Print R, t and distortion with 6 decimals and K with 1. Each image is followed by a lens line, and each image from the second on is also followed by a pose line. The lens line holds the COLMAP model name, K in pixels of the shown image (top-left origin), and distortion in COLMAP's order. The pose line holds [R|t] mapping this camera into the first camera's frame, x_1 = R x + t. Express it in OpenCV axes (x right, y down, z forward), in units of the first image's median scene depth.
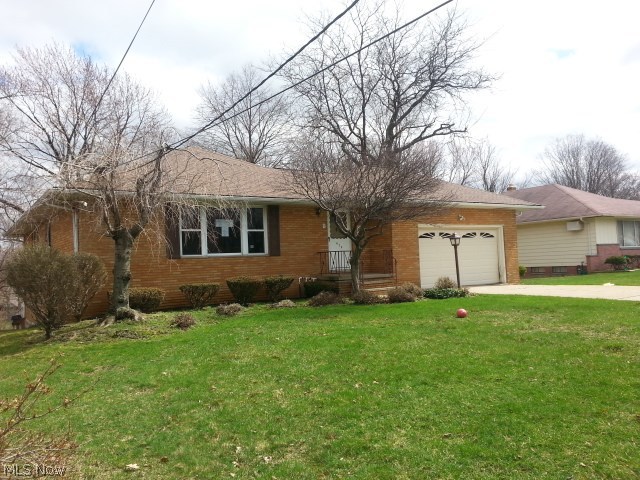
lens RADIAL K [[515.5, 0, 317.6], [0, 515.5, 239.1], [0, 0, 1]] dist [0.136641, -0.185422]
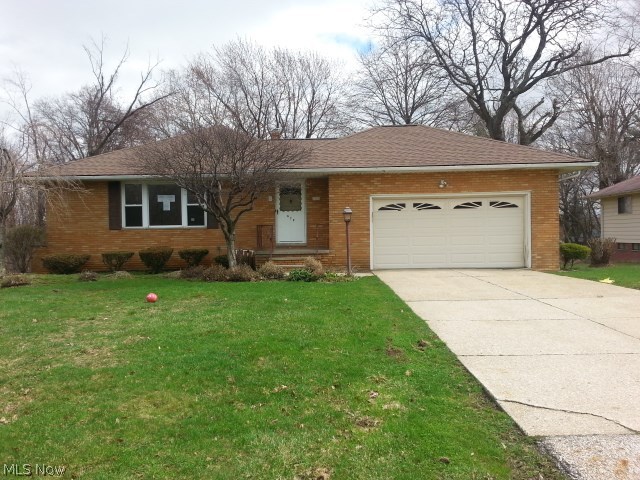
lens RADIAL K [[515.5, 0, 317.6], [0, 515.5, 239.1], [0, 0, 1]] dist [0.136641, -0.185422]
pose [[0.803072, 0.028742, -0.595189, 0.734836], [0.009069, 0.998131, 0.060437, -0.007993], [0.595814, -0.053933, 0.801310, 0.287532]]
